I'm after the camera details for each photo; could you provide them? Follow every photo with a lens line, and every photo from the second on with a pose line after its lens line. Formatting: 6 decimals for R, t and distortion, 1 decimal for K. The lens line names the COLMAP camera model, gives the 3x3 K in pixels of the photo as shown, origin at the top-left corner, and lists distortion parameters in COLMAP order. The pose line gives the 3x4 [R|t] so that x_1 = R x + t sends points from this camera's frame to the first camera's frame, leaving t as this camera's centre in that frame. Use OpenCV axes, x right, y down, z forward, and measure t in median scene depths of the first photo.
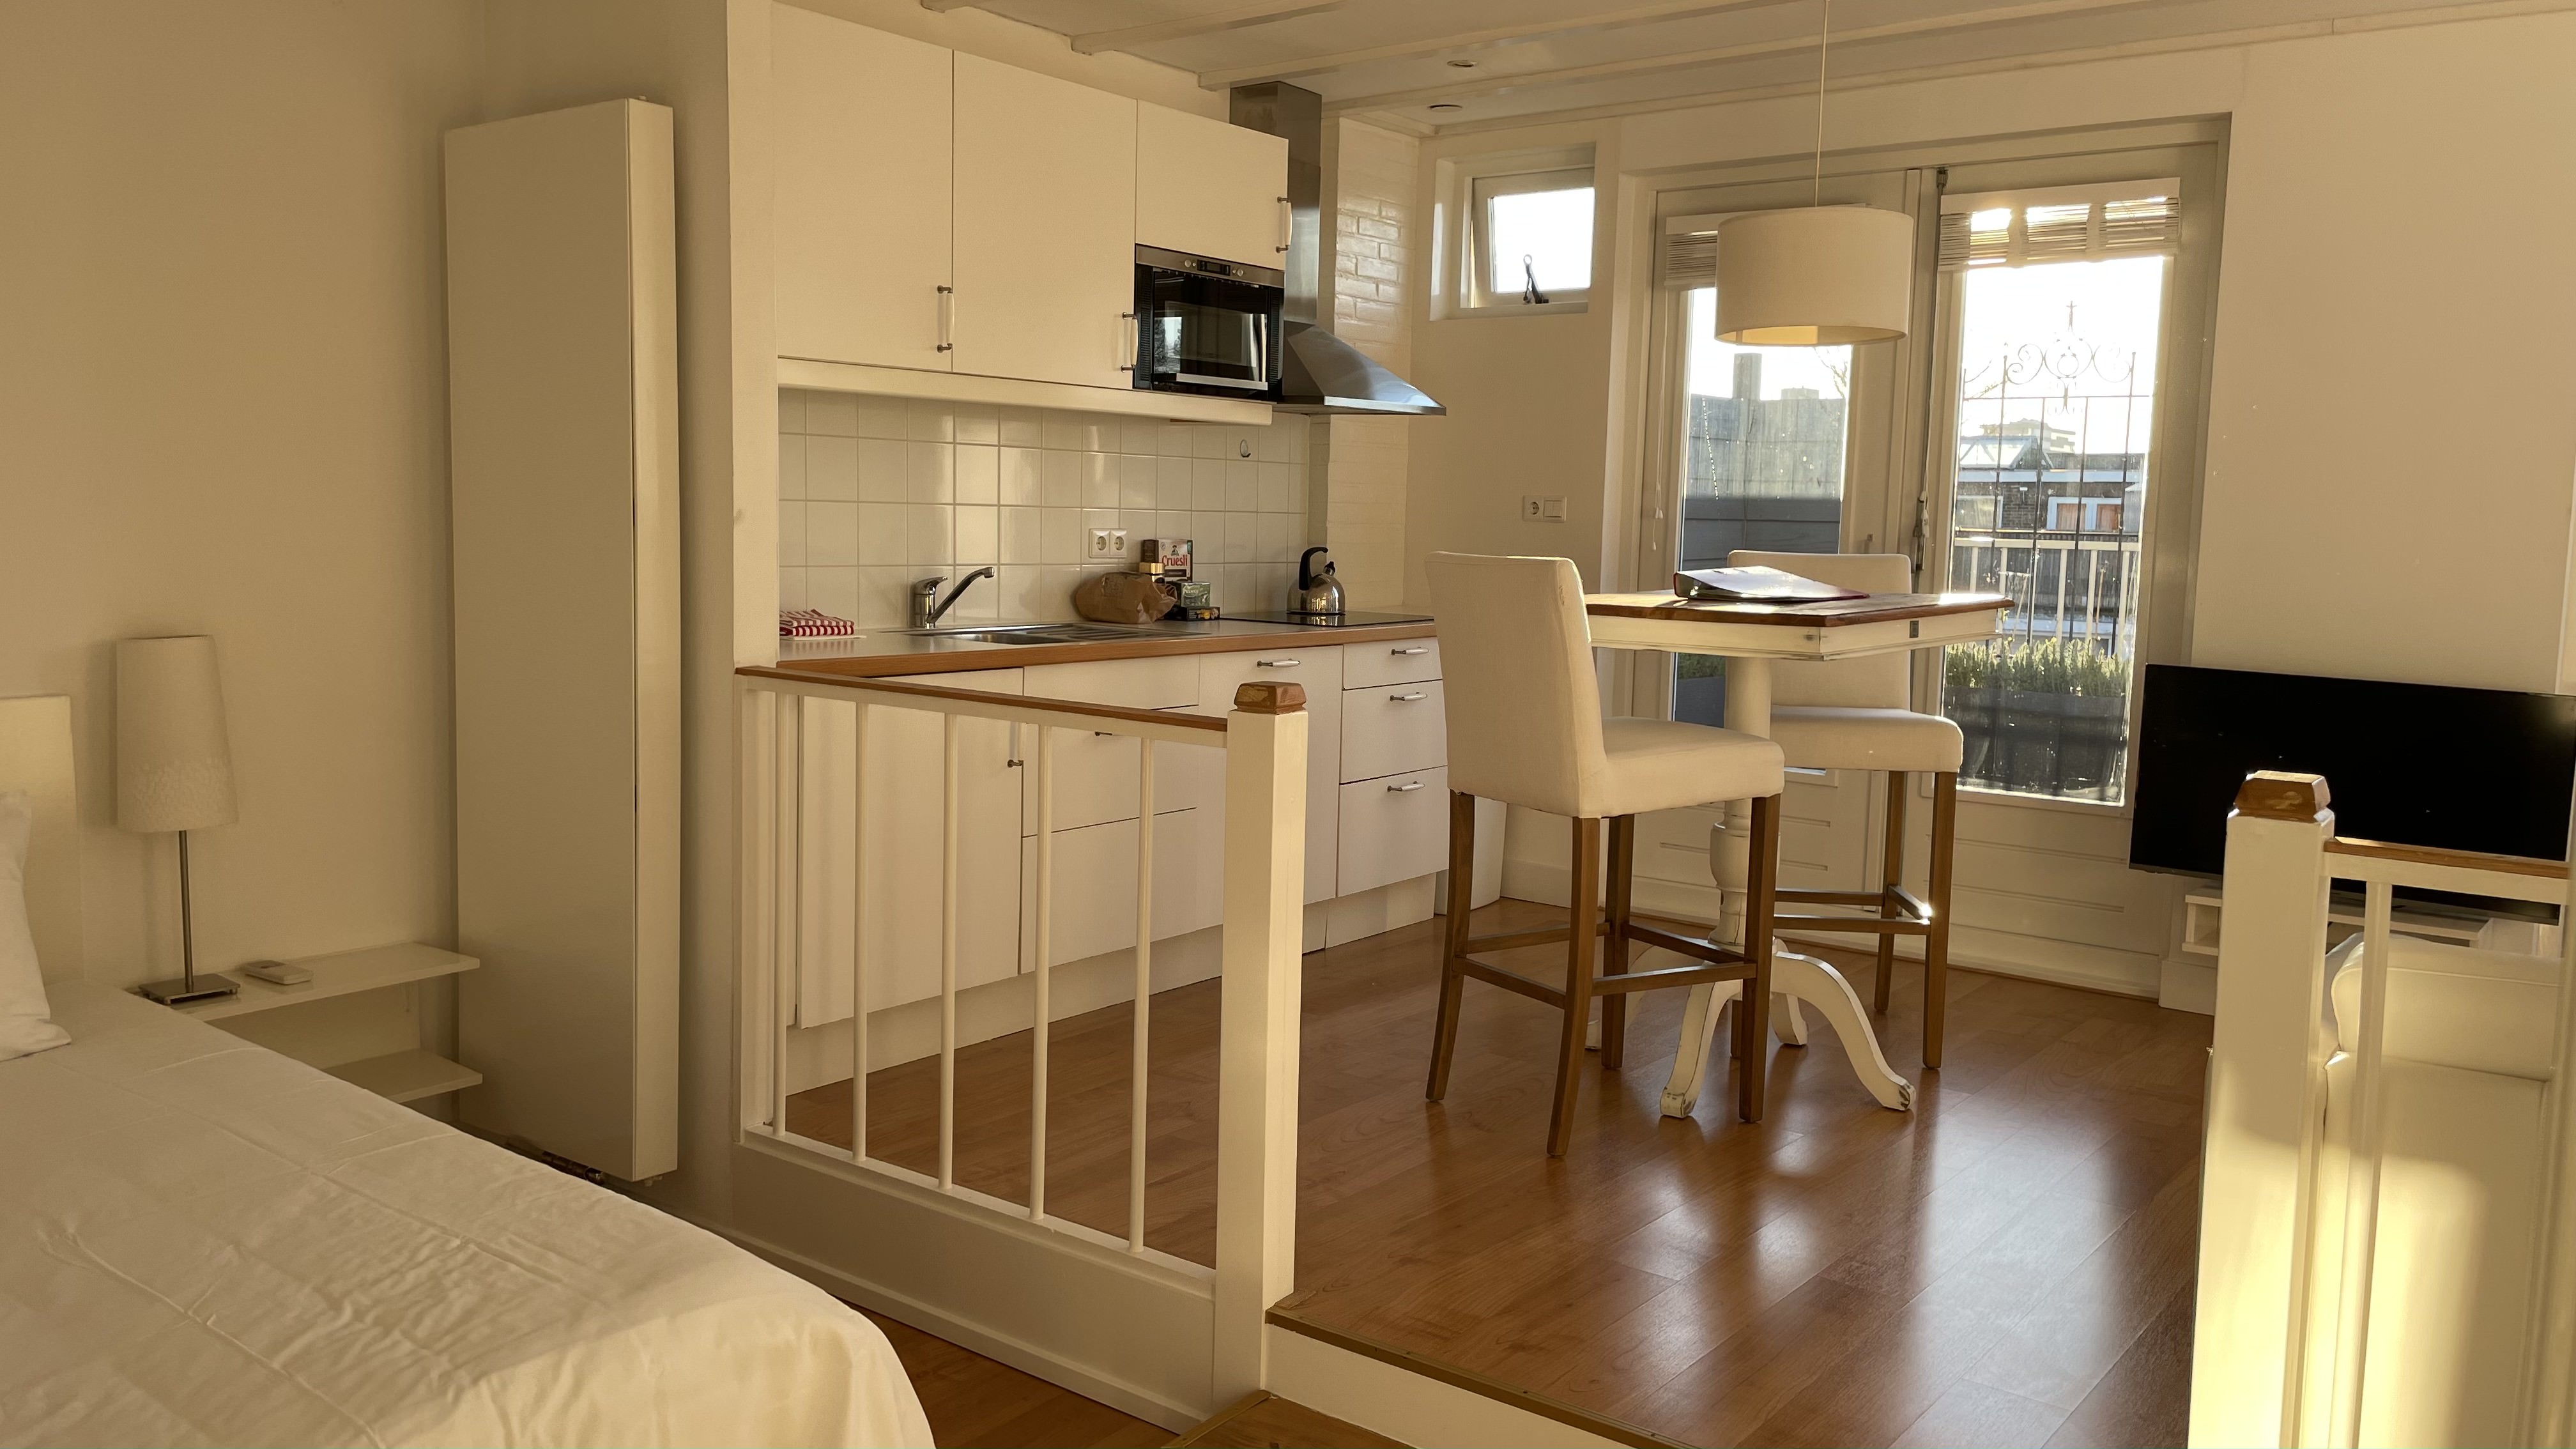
lens RADIAL K [[1958.2, 0, 1299.5], [0, 1958.2, 728.5], [0, 0, 1]] dist [0.095155, -0.137073]
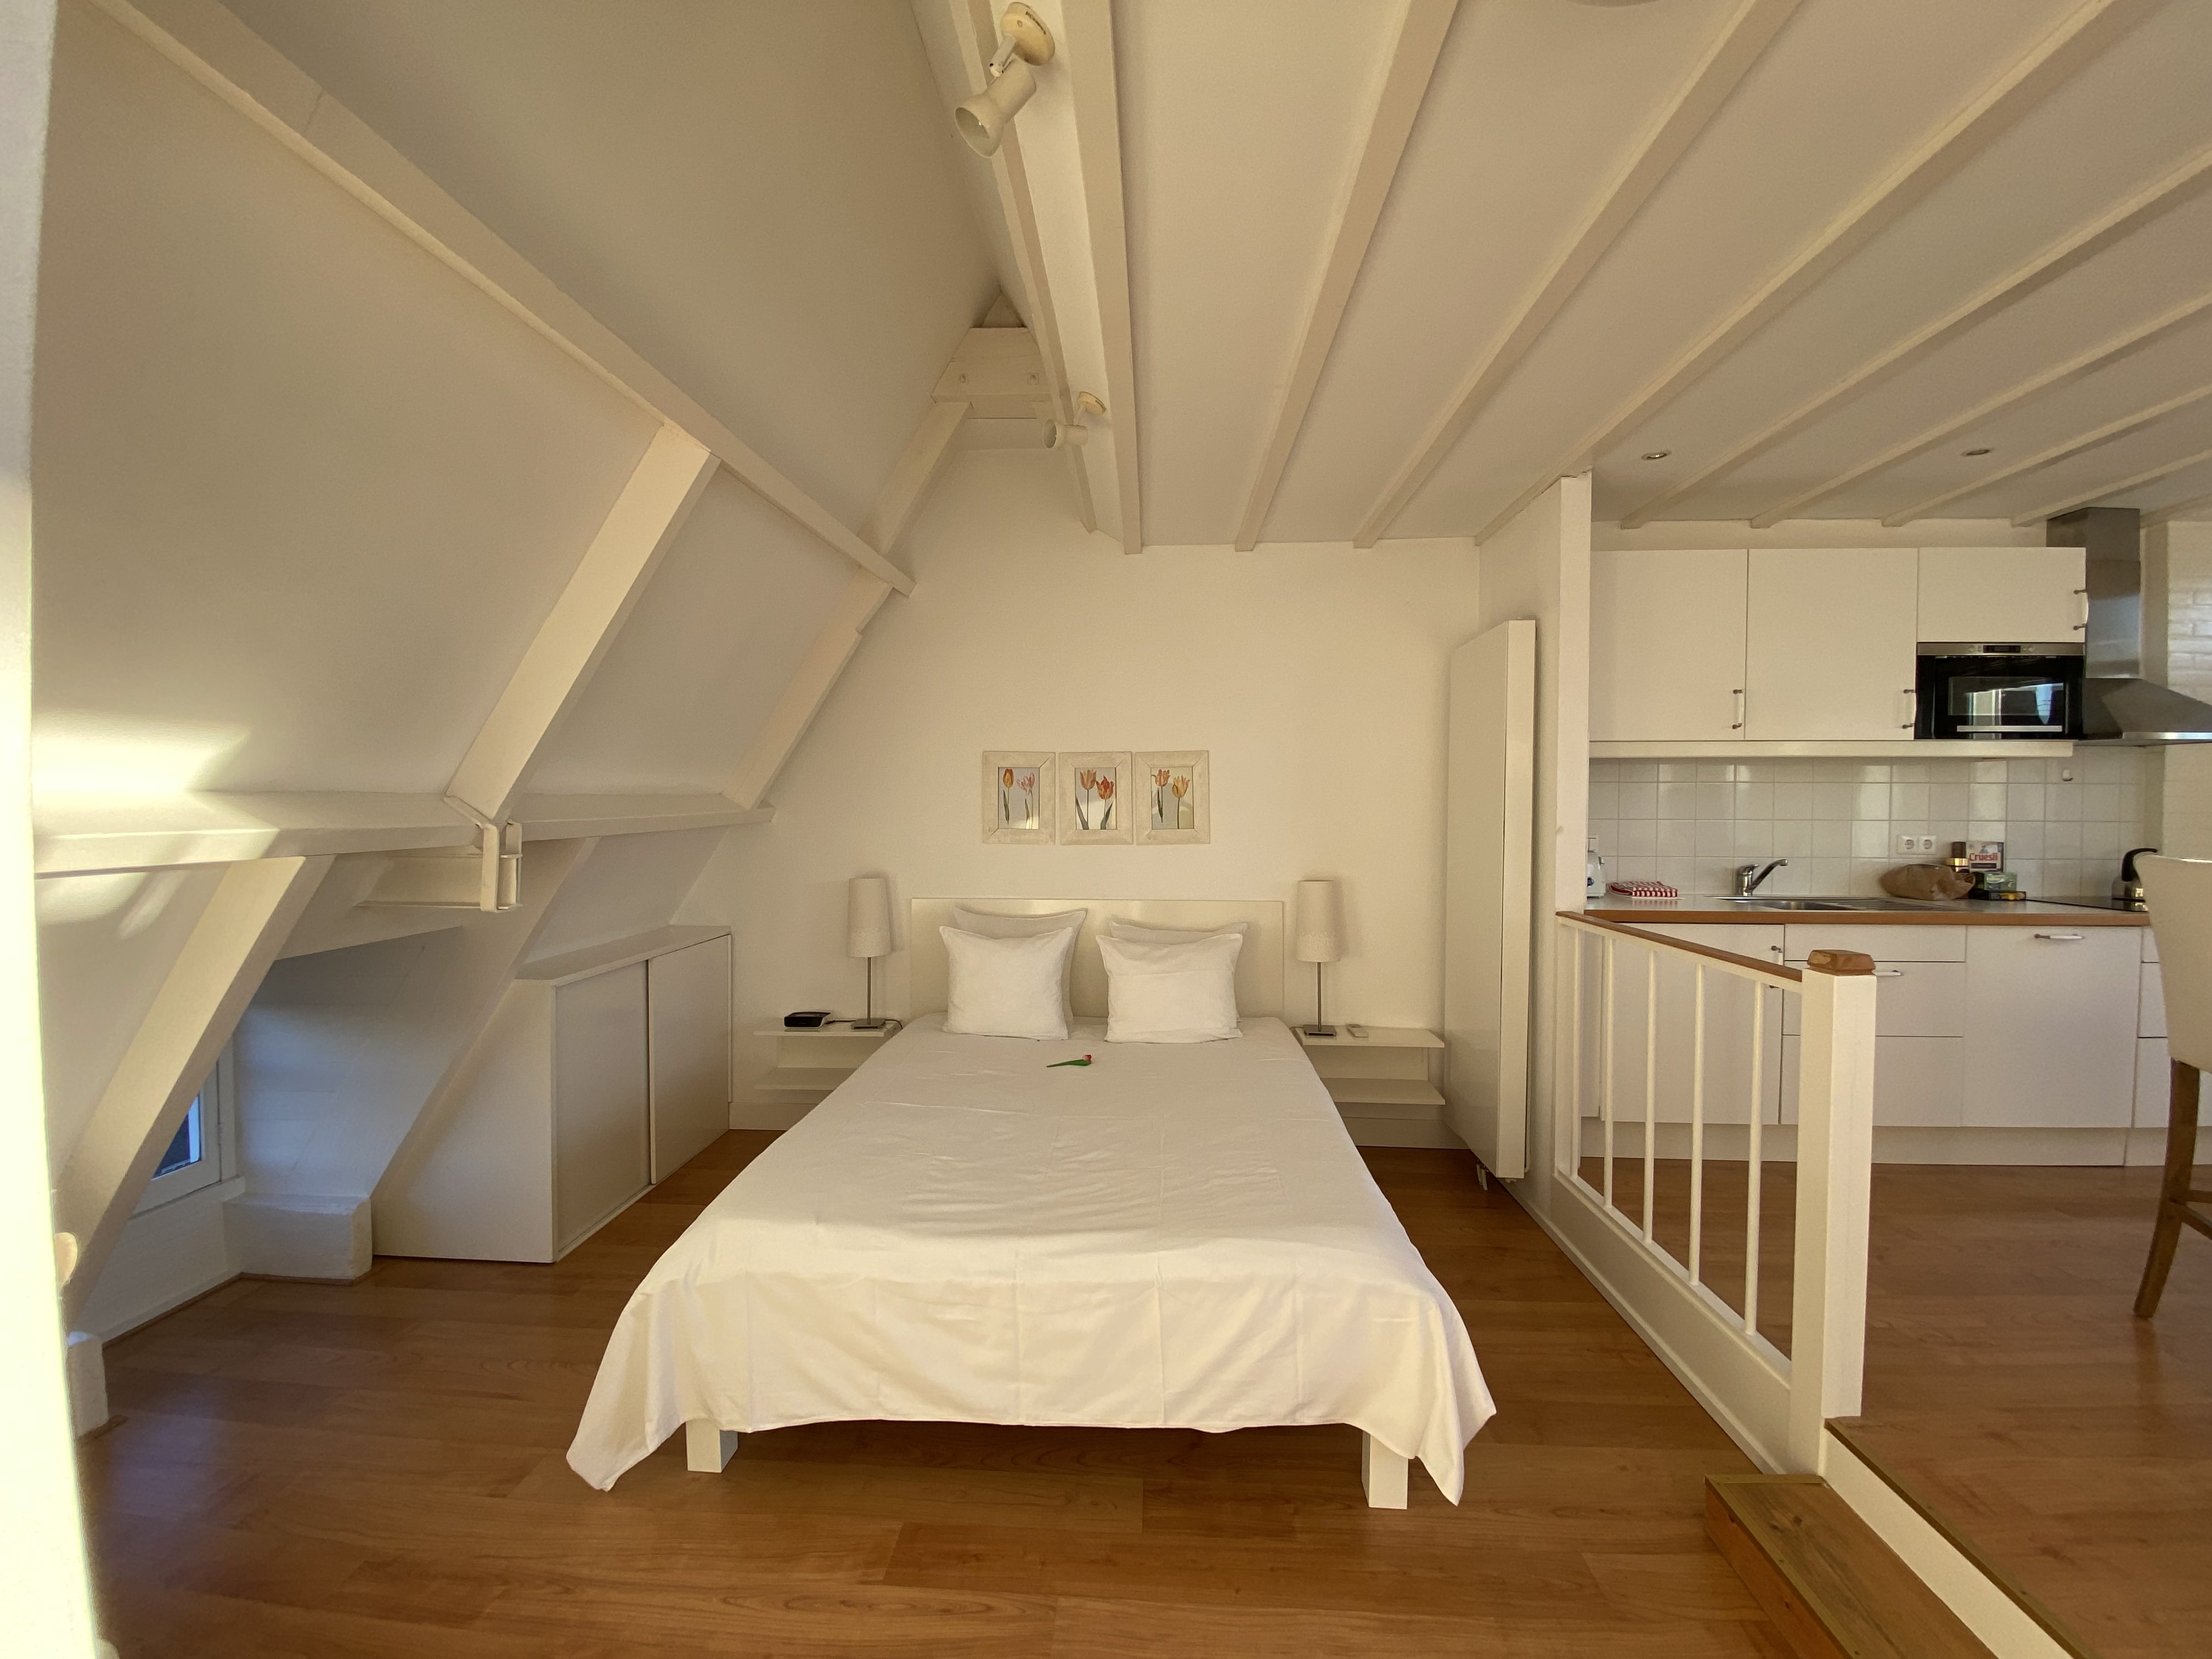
lens RADIAL K [[895.5, 0, 1106.0], [0, 895.5, 829.5], [0, 0, 1]] dist [-0.000789, -0.013581]
pose [[0.536116, -0.001009, -0.844144, 0.142706], [-0.084619, 0.994898, -0.054931, -0.018734], [0.839893, 0.100880, 0.533295, 0.145505]]
